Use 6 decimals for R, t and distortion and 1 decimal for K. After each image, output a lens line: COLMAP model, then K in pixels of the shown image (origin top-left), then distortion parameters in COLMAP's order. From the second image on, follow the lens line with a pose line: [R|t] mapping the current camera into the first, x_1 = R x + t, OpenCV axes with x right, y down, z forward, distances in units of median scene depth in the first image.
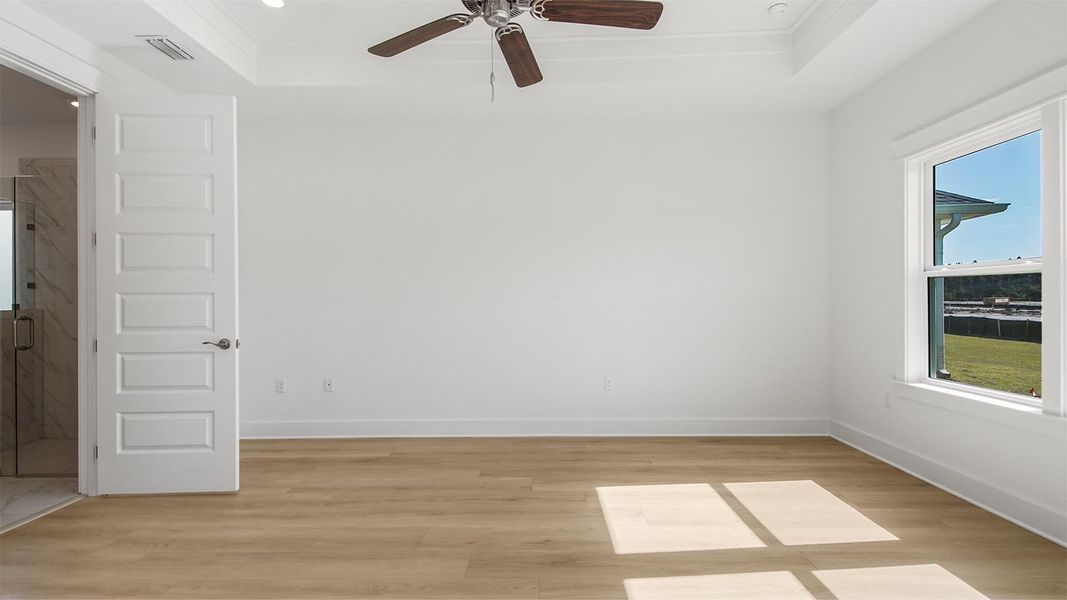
lens RADIAL K [[484.1, 0, 531.0], [0, 484.1, 302.2], [0, 0, 1]] dist [0.004533, -0.001234]
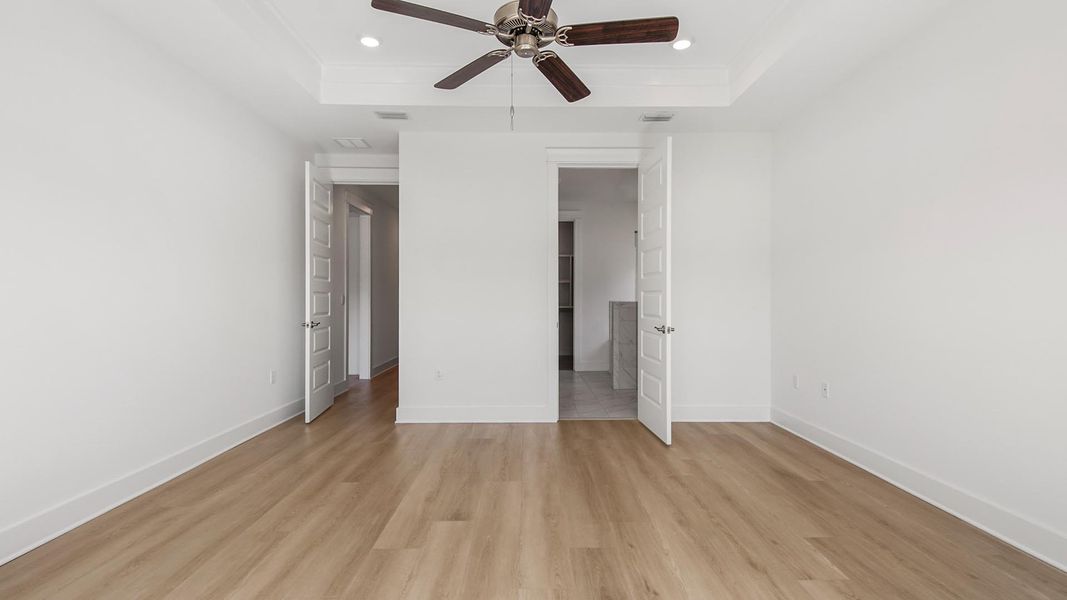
lens RADIAL K [[484.1, 0, 528.2], [0, 484.1, 296.5], [0, 0, 1]] dist [0.004533, -0.001234]
pose [[0.016270, 0.003465, -0.999862, 0.836628], [-0.001549, 0.999993, 0.003440, -0.007841], [0.999866, 0.001493, 0.016275, 0.768036]]
